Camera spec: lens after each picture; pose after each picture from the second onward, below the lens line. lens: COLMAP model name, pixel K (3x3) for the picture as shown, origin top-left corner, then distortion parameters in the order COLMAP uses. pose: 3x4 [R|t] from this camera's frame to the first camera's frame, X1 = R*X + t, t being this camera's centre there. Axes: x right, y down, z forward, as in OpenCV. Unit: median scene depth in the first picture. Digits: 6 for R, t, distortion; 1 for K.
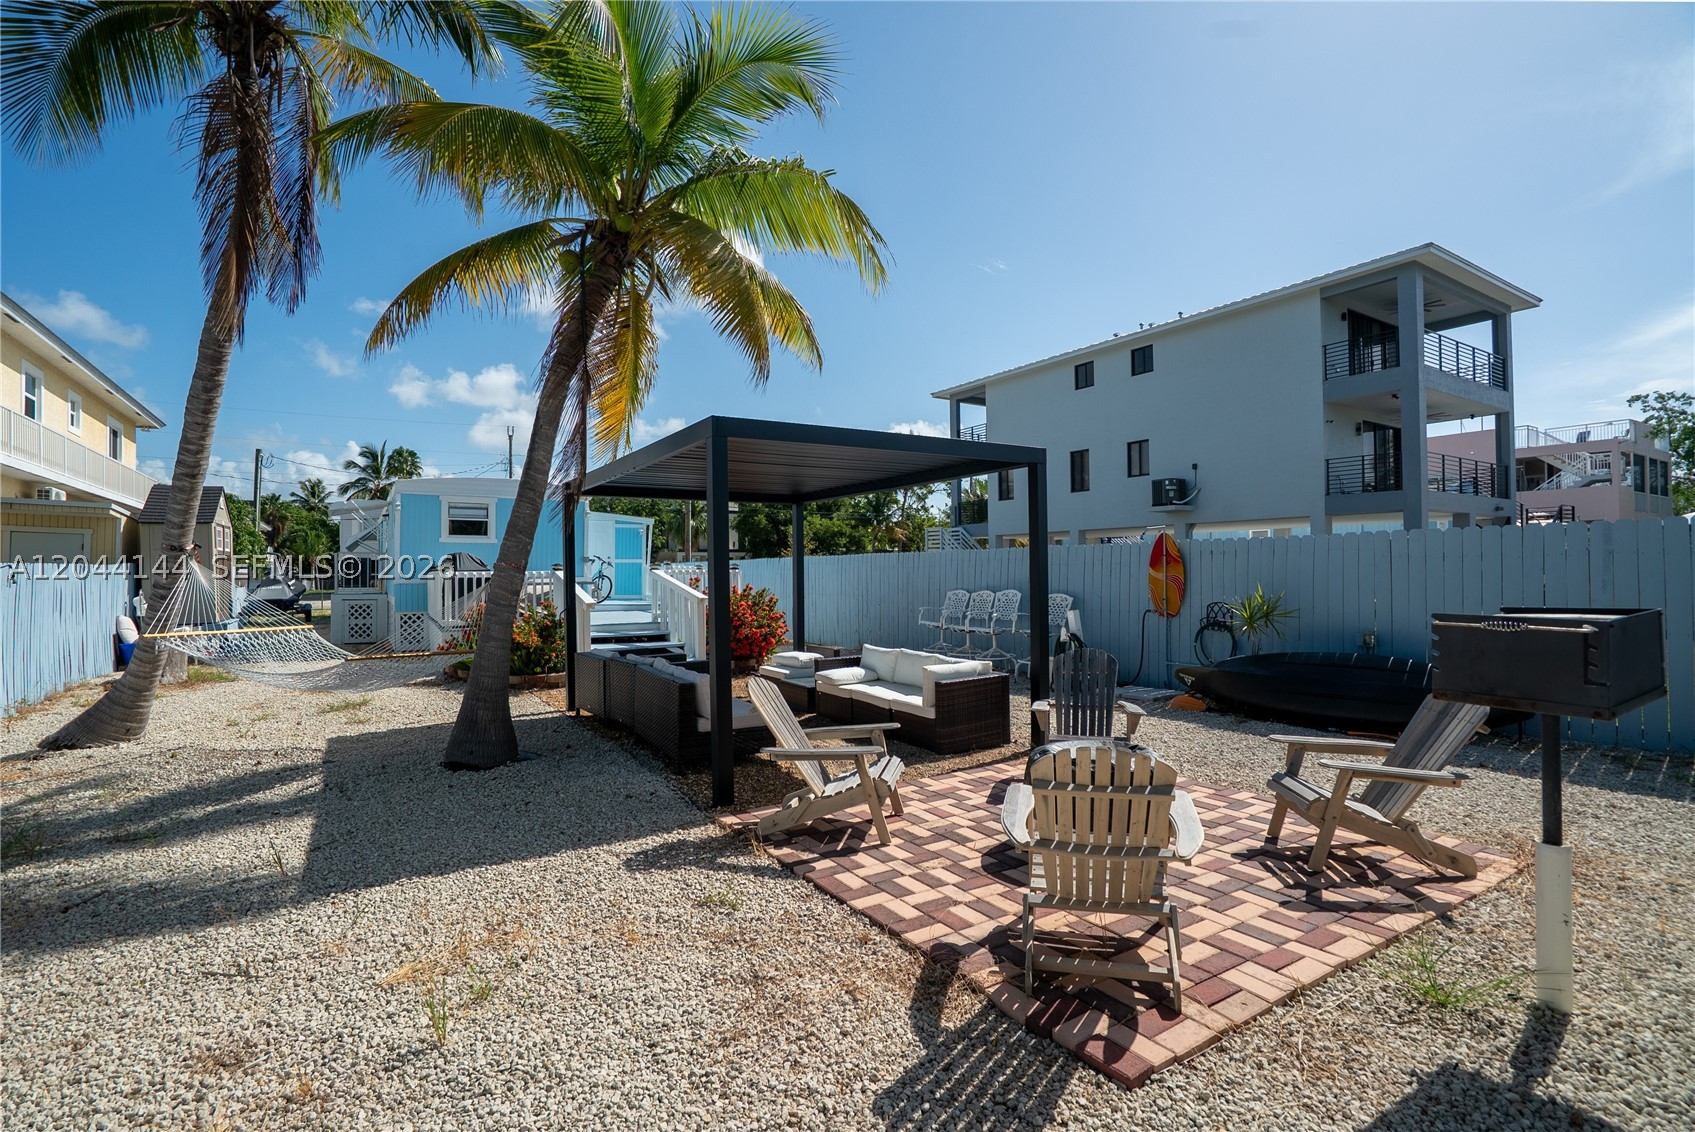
lens RADIAL K [[781.7, 0, 841.5], [0, 781.7, 560.5], [0, 0, 1]] dist [-0.023660, 0.001973]
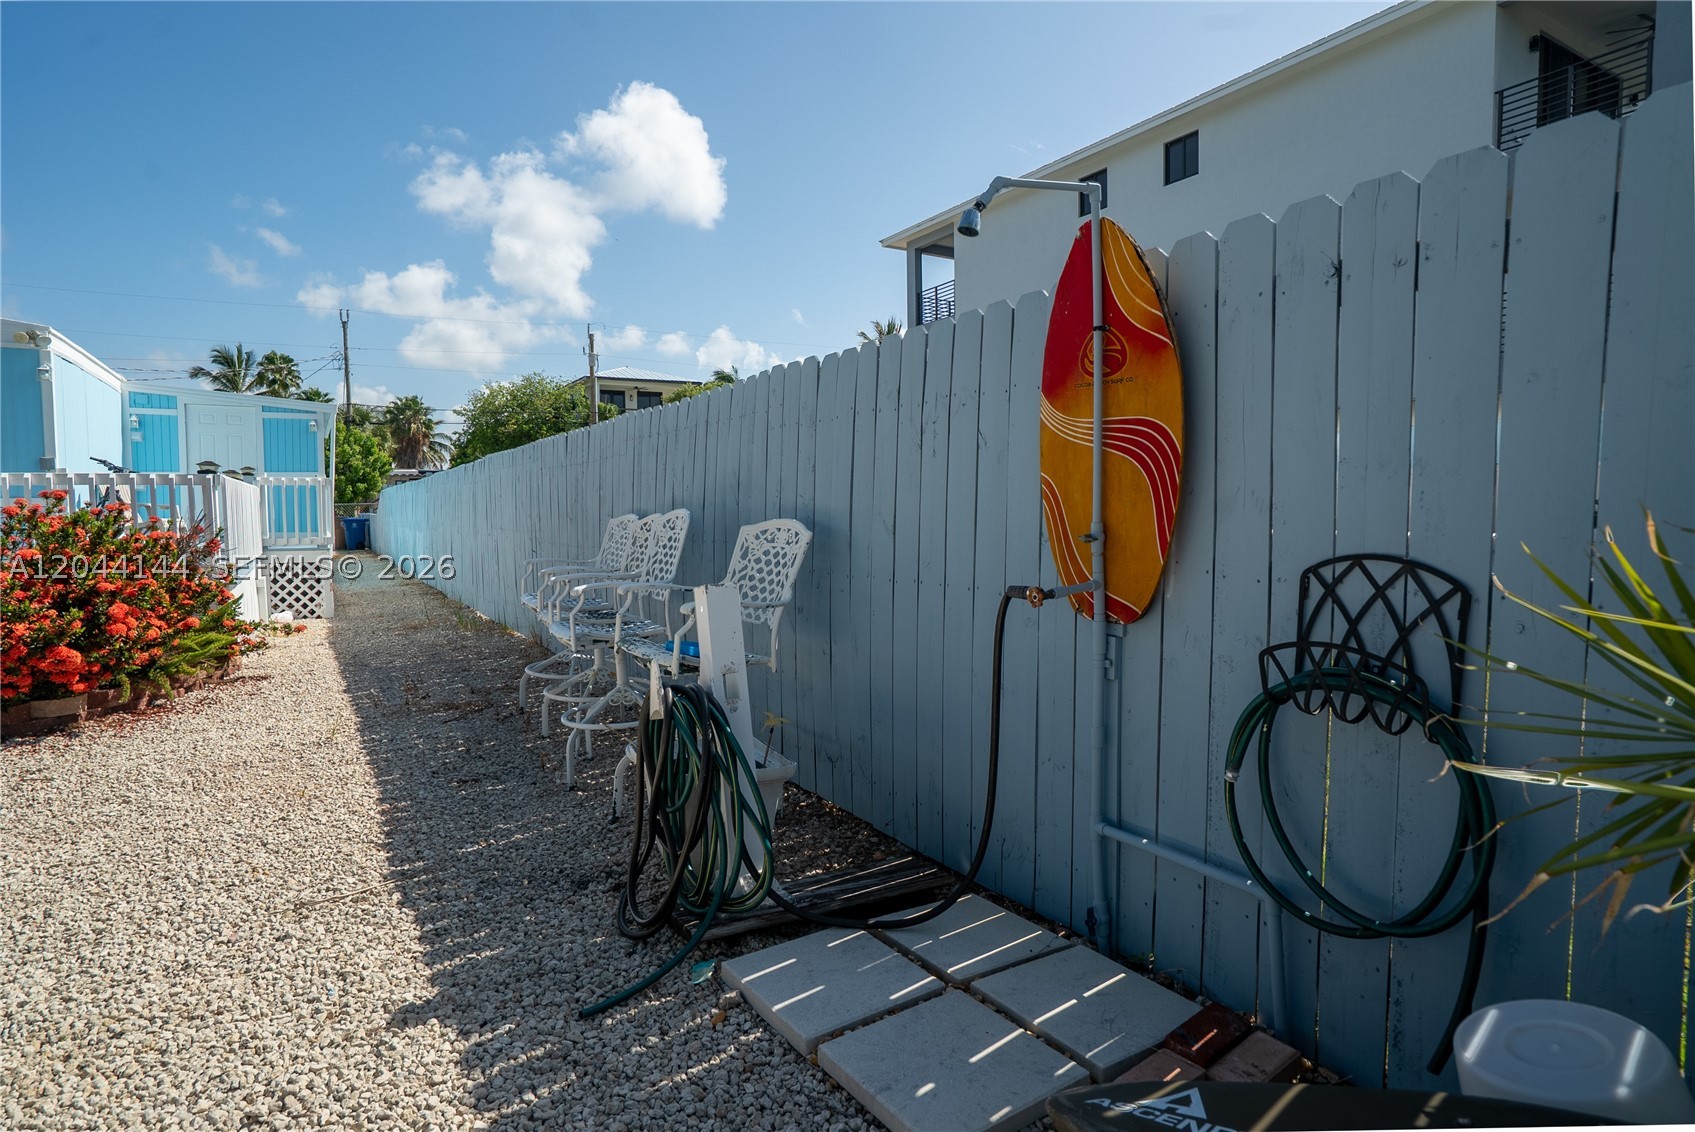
lens RADIAL K [[885.0, 0, 836.0], [0, 885.0, 562.2], [0, 0, 1]] dist [-0.015143, 0.002235]
pose [[0.999823, -0.004279, -0.018330, 0.319634], [0.005684, 0.996994, 0.077269, 0.034233], [0.017944, -0.077360, 0.996842, 0.694554]]
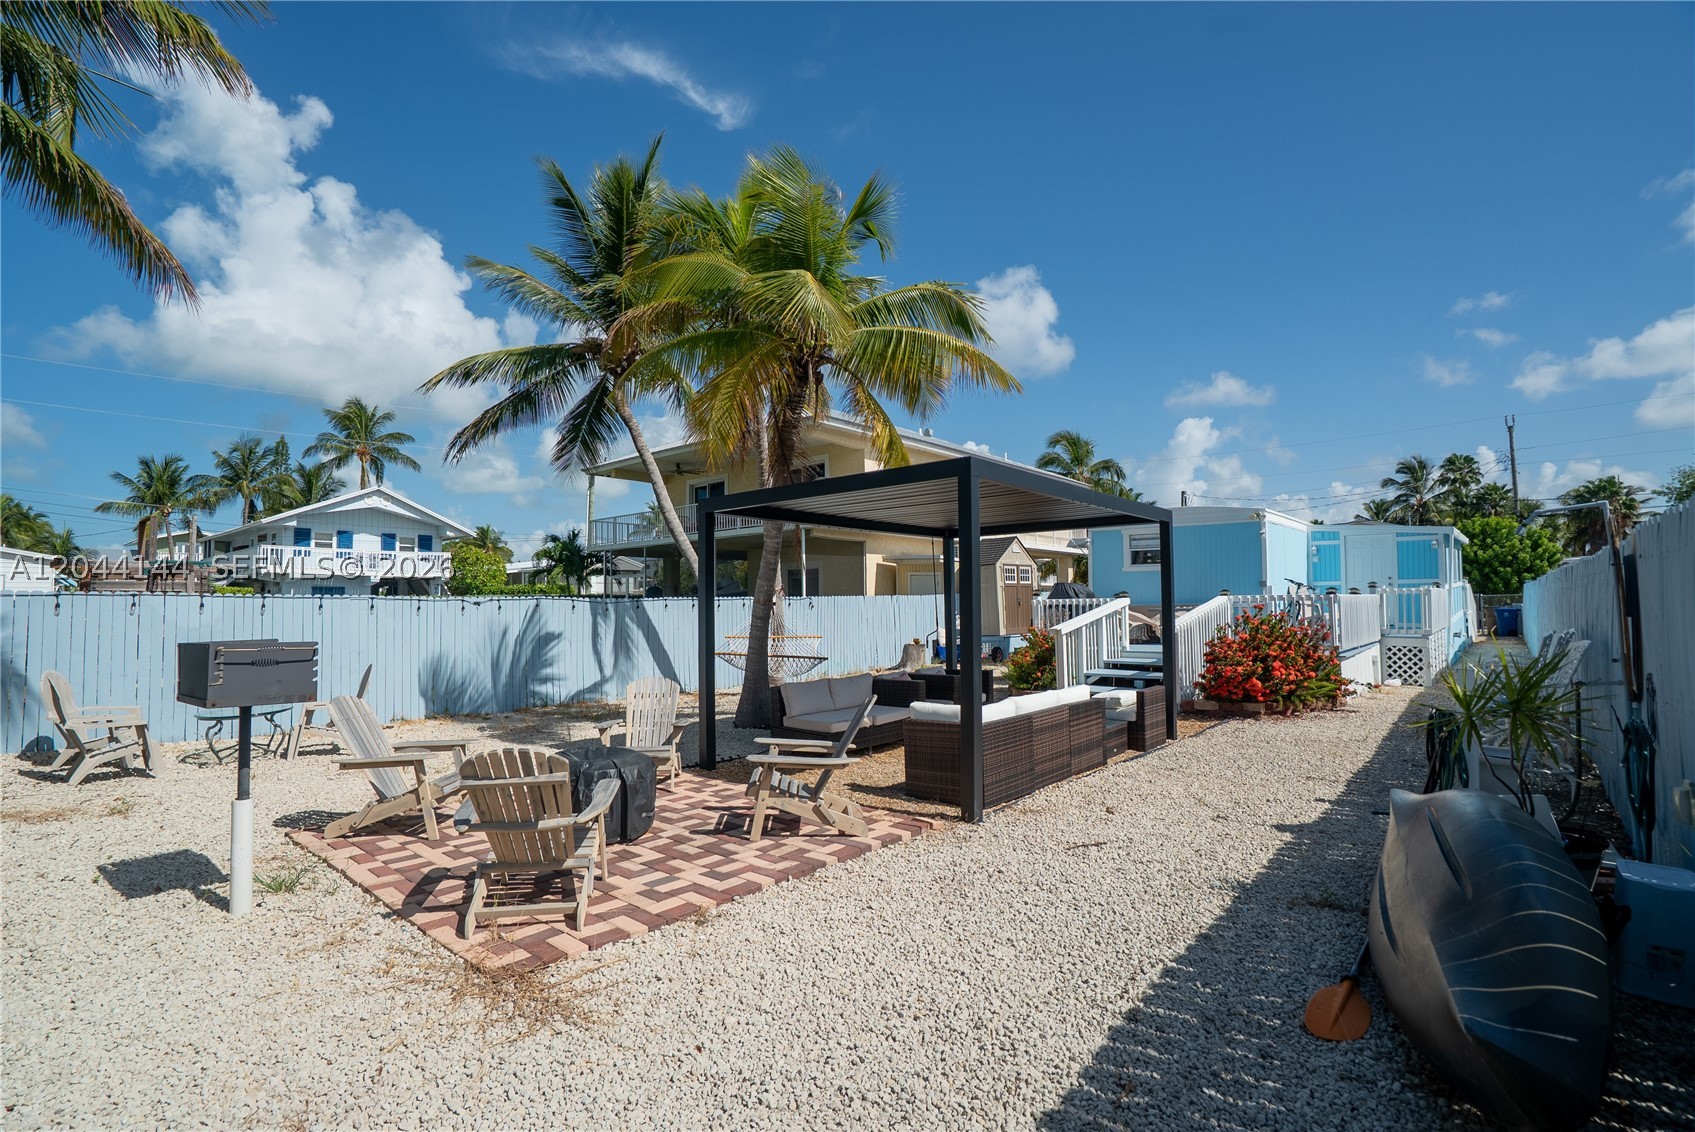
lens RADIAL K [[781.7, 0, 833.0], [0, 781.7, 565.5], [0, 0, 1]] dist [-0.023660, 0.001973]
pose [[0.290521, -0.042390, -0.955929, 0.644483], [0.022235, 0.999048, -0.037545, 0.001155], [0.956610, -0.010347, 0.291187, 0.398934]]
